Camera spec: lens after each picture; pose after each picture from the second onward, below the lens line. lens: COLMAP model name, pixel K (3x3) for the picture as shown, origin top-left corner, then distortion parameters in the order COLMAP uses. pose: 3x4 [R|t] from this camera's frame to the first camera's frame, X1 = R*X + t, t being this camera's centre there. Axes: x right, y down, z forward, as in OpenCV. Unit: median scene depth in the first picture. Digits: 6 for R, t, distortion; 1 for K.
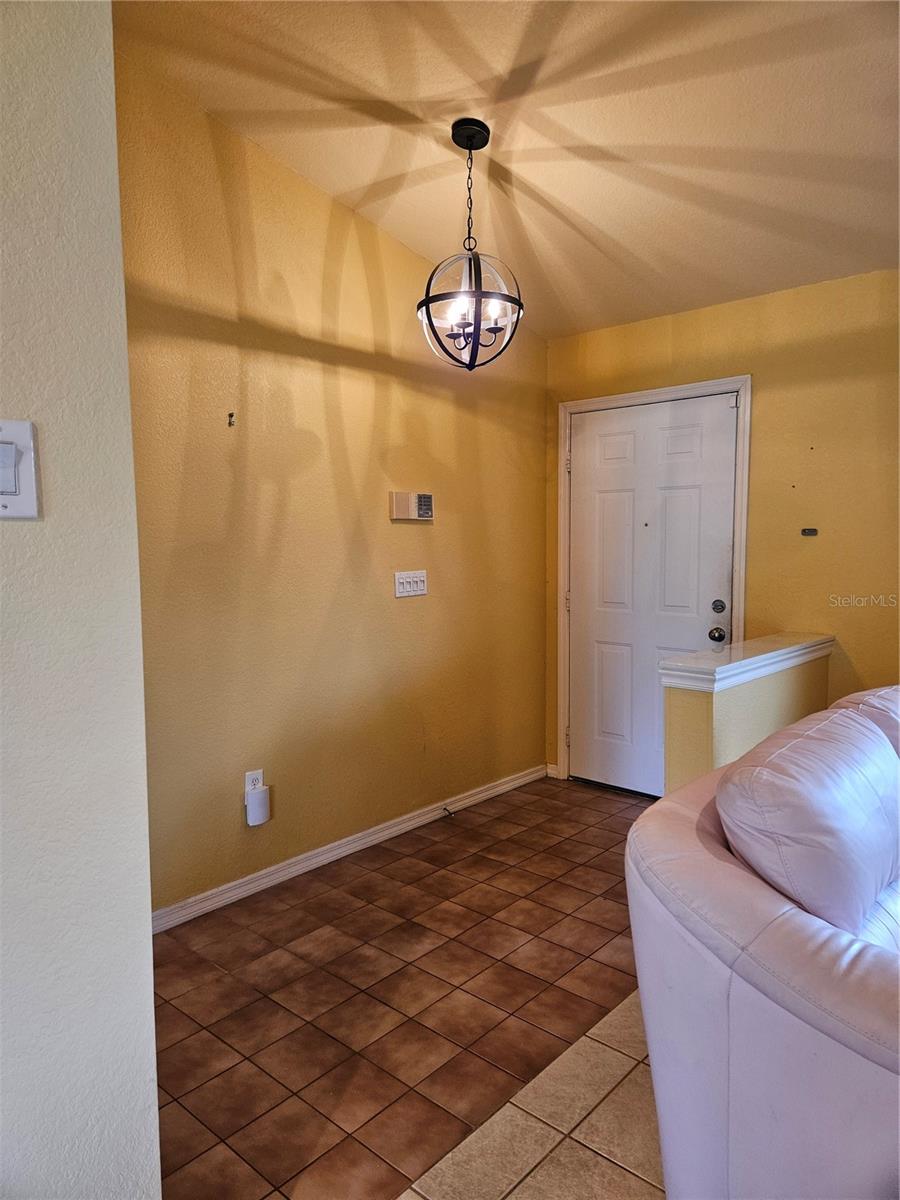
lens RADIAL K [[807.2, 0, 454.0], [0, 807.2, 591.9], [0, 0, 1]] dist [0.042084, -0.026377]
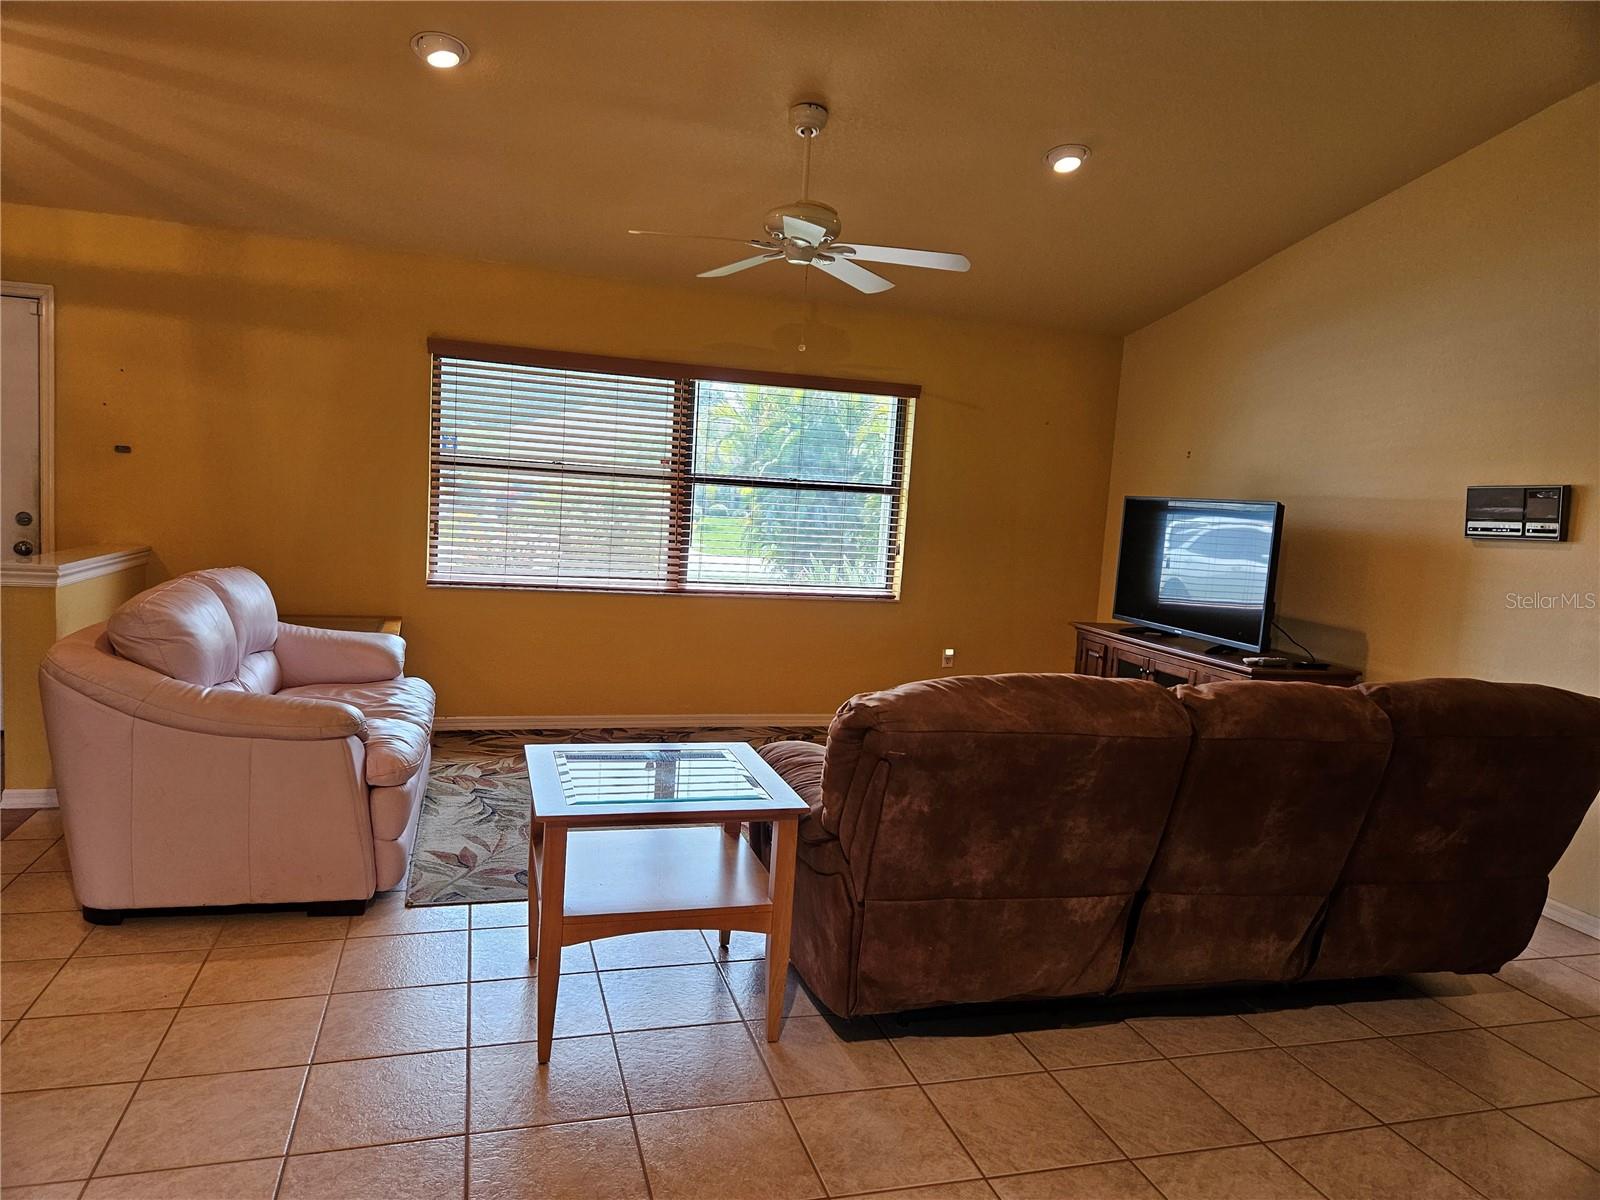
lens RADIAL K [[1076.2, 0, 802.2], [0, 1076.2, 588.9], [0, 0, 1]] dist [0.042084, -0.026377]
pose [[0.523205, -0.039745, 0.851280, -0.331925], [-0.008124, 0.998634, 0.051617, 0.029023], [-0.852168, -0.033922, 0.522167, -0.527705]]
